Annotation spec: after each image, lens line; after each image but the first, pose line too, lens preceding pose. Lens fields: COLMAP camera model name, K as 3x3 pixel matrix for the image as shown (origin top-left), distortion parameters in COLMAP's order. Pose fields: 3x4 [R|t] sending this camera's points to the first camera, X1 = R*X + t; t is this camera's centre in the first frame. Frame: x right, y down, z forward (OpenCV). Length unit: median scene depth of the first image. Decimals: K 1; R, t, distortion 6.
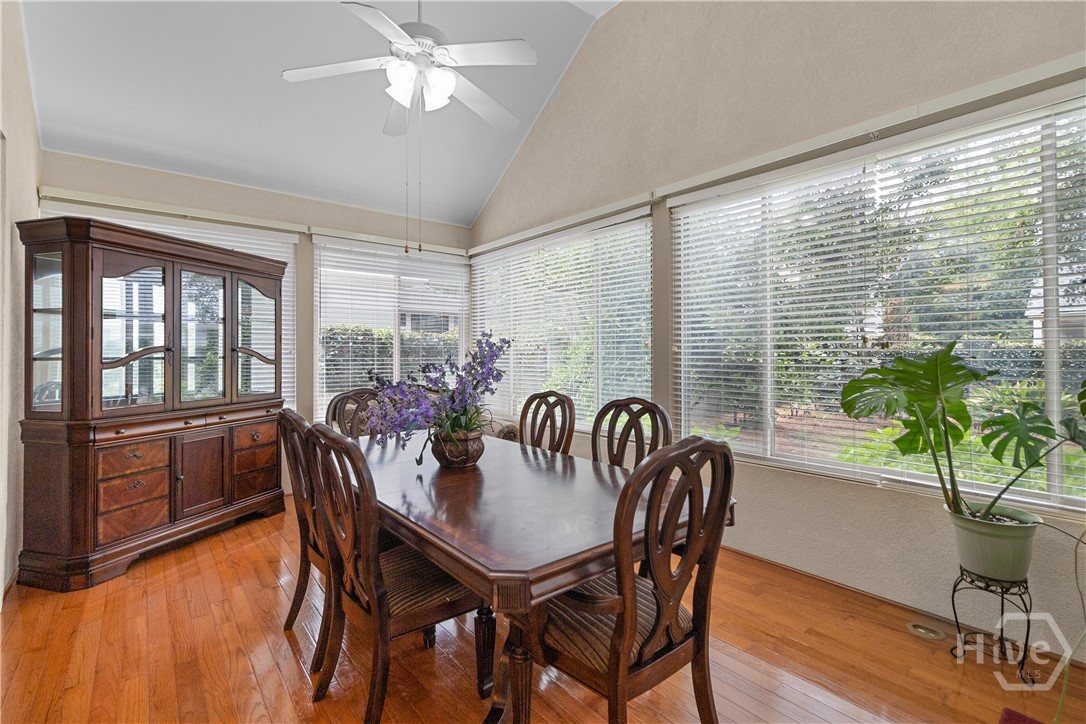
lens RADIAL K [[491.6, 0, 539.0], [0, 491.6, 351.8], [0, 0, 1]] dist [-0.001112, -0.000122]
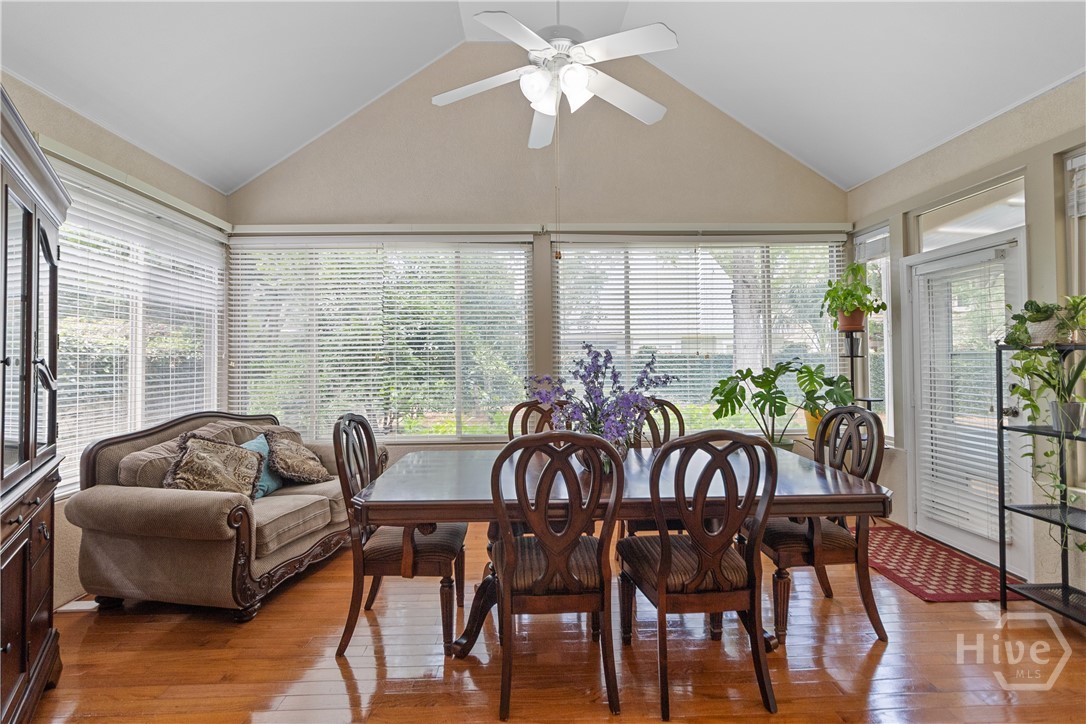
lens RADIAL K [[491.6, 0, 539.0], [0, 491.6, 351.8], [0, 0, 1]] dist [-0.001112, -0.000122]
pose [[0.606561, 0.002715, 0.795033, -0.684707], [0.007494, 0.999930, -0.009133, -0.010698], [-0.795002, 0.011498, 0.606498, 0.285446]]
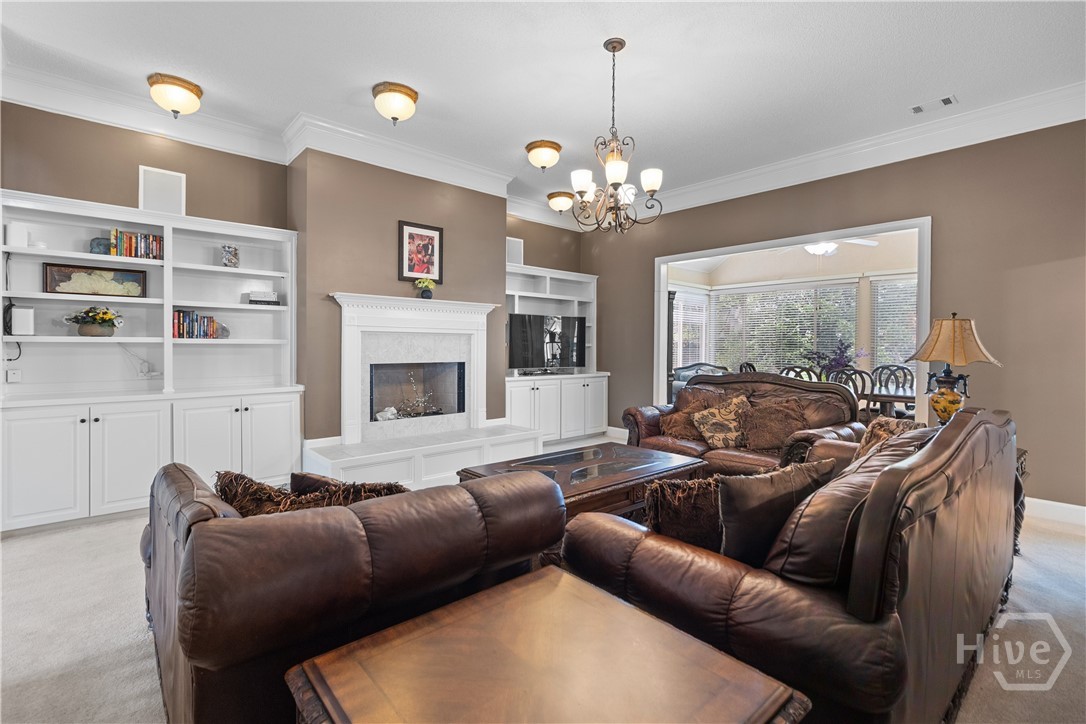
lens RADIAL K [[491.6, 0, 539.0], [0, 491.6, 351.8], [0, 0, 1]] dist [-0.001112, -0.000122]
pose [[0.999320, 0.008047, 0.035973, -1.229079], [-0.008669, 0.999815, 0.017156, -0.003967], [-0.035828, -0.017456, 0.999205, -1.076258]]
